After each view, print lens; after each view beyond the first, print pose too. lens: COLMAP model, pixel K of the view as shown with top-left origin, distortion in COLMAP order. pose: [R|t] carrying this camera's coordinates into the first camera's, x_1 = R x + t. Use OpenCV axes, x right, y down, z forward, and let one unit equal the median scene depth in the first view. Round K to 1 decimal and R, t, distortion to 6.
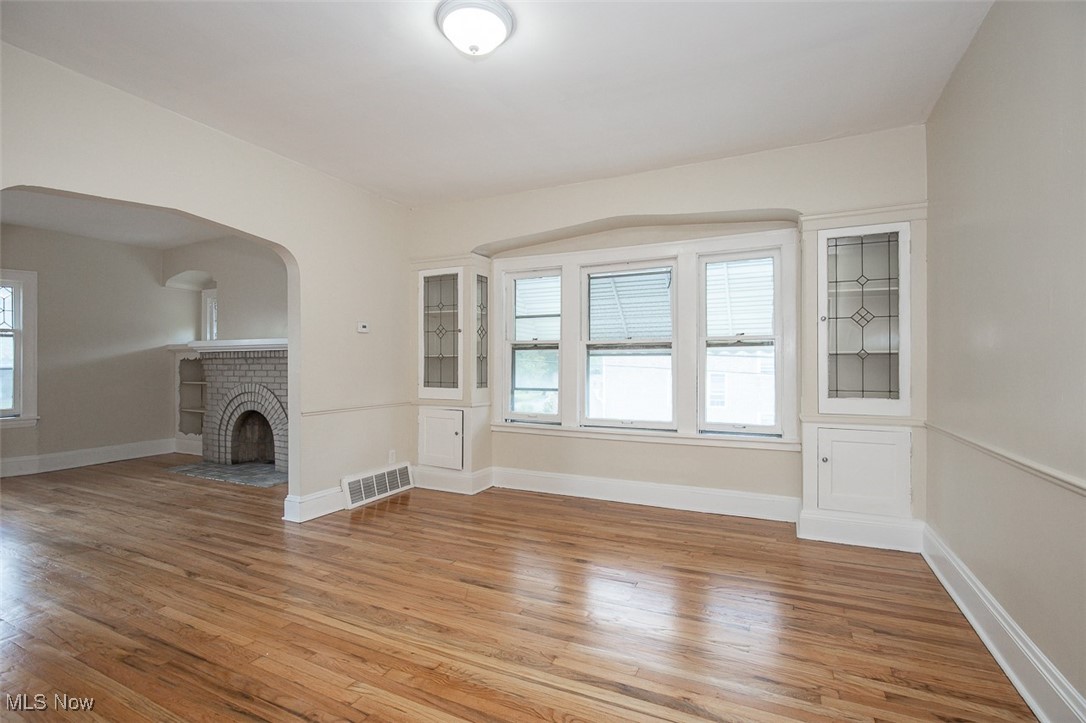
lens RADIAL K [[500.7, 0, 532.6], [0, 500.7, 360.3], [0, 0, 1]] dist [-0.009897, 0.000693]
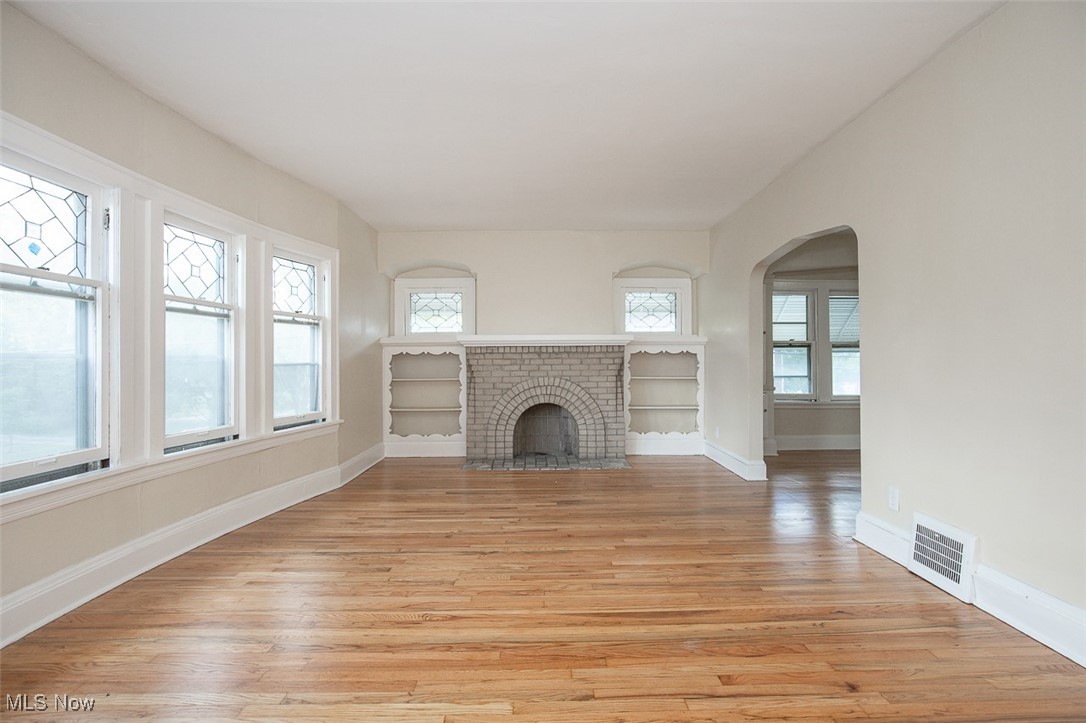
lens RADIAL K [[500.7, 0, 550.9], [0, 500.7, 366.9], [0, 0, 1]] dist [-0.009897, 0.000693]
pose [[0.880295, -0.007071, 0.474374, -1.043994], [0.000578, 0.999904, 0.013831, 0.010386], [-0.474426, -0.011901, 0.880215, 0.078916]]
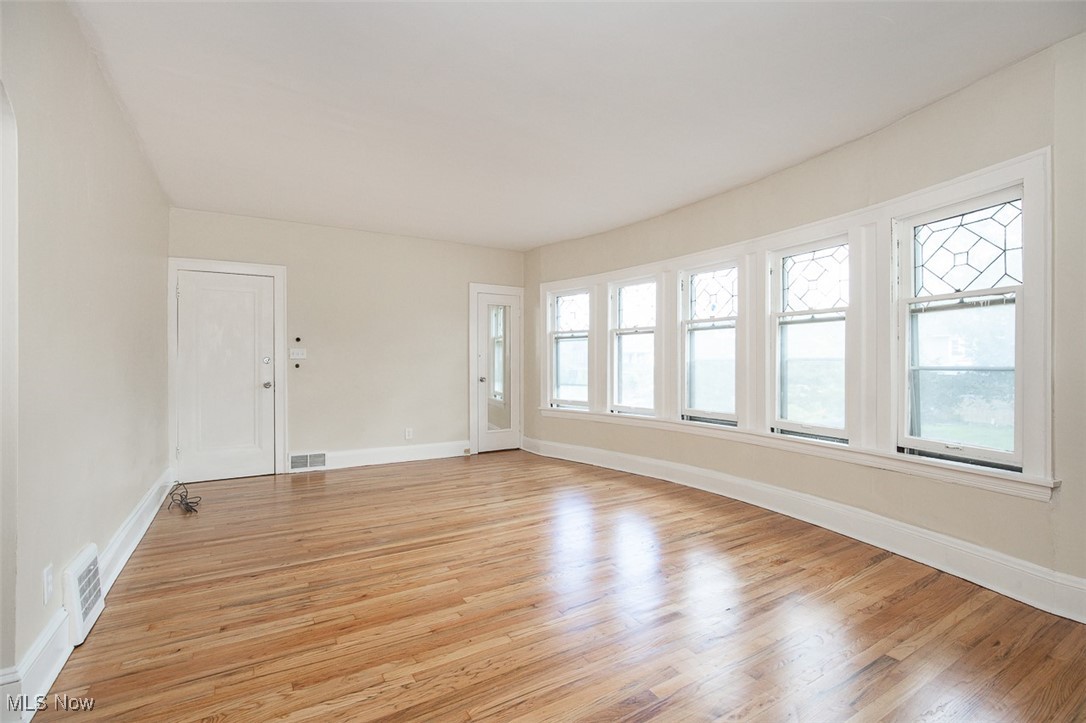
lens RADIAL K [[500.7, 0, 539.6], [0, 500.7, 359.5], [0, 0, 1]] dist [-0.009897, 0.000693]
pose [[-0.542167, 0.001138, -0.840270, -0.383972], [0.007762, 0.999963, -0.003654, 0.005874], [0.840235, -0.008503, -0.542156, 0.828147]]
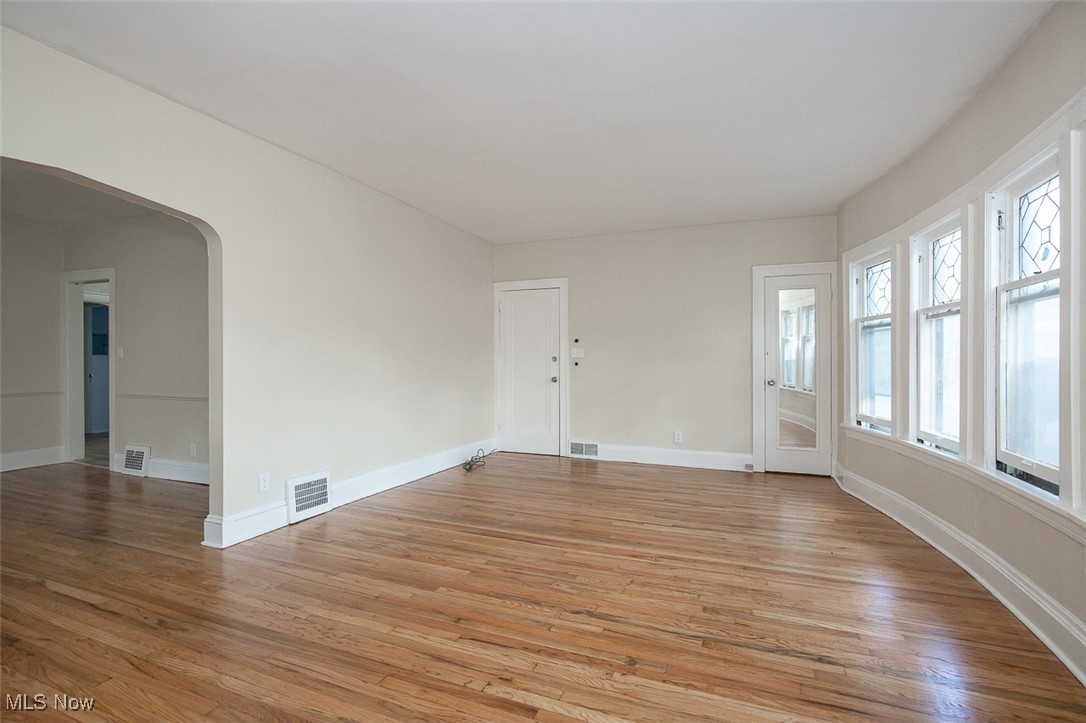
lens RADIAL K [[500.7, 0, 535.5], [0, 500.7, 361.9], [0, 0, 1]] dist [-0.009897, 0.000693]
pose [[-0.997980, 0.002759, -0.063467, -0.783077], [0.002778, 0.999996, -0.000211, 0.006832], [0.063466, -0.000387, -0.997984, 0.999516]]
